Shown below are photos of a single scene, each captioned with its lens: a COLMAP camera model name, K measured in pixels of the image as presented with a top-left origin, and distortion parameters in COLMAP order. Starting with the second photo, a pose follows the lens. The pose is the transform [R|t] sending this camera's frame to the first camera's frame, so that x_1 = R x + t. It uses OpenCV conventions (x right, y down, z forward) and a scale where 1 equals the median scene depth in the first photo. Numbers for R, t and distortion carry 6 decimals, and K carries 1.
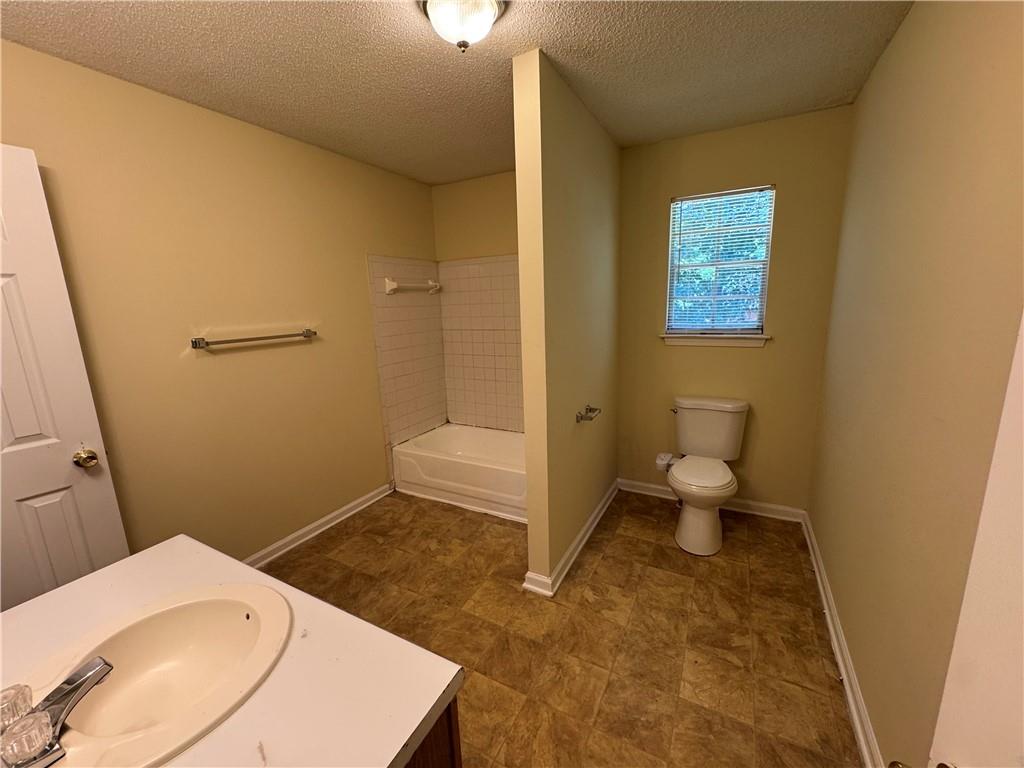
lens RADIAL K [[404.9, 0, 512.0], [0, 404.9, 384.0], [0, 0, 1]] dist [0.000761, -0.005145]
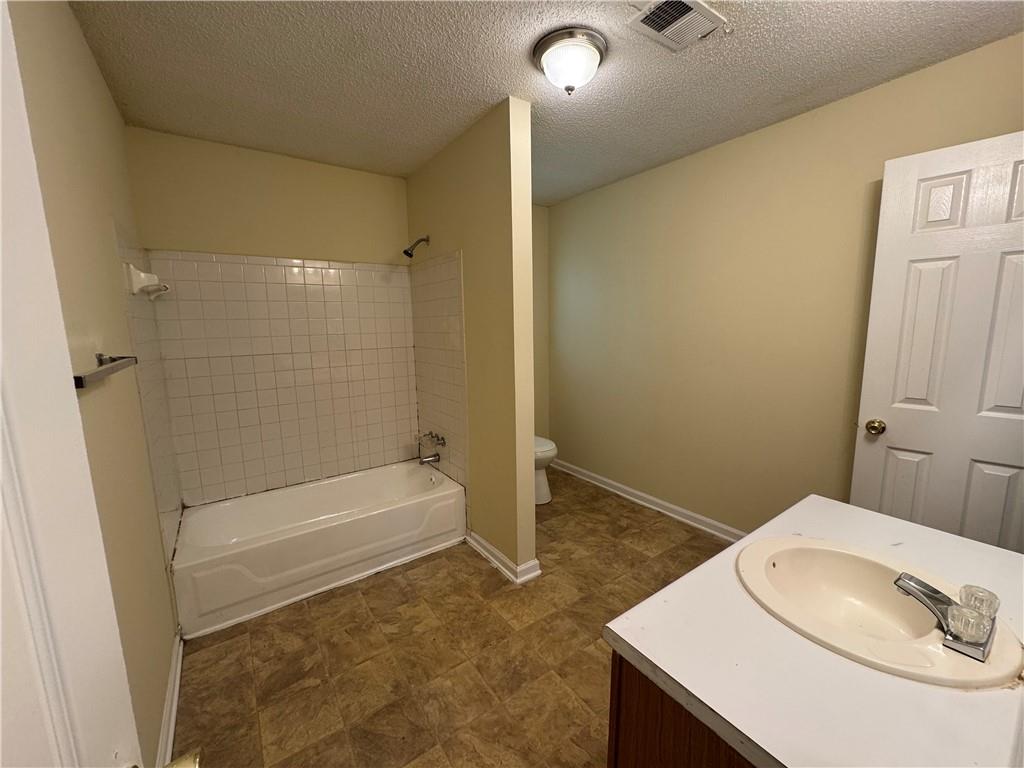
lens RADIAL K [[400.0, 0, 493.3], [0, 400.0, 382.7], [0, 0, 1]] dist [0.001216, -0.000152]
pose [[0.457108, -0.097303, 0.884072, -0.648059], [0.166678, 0.985759, 0.022315, -0.043535], [-0.873654, 0.137155, 0.466817, 0.355929]]
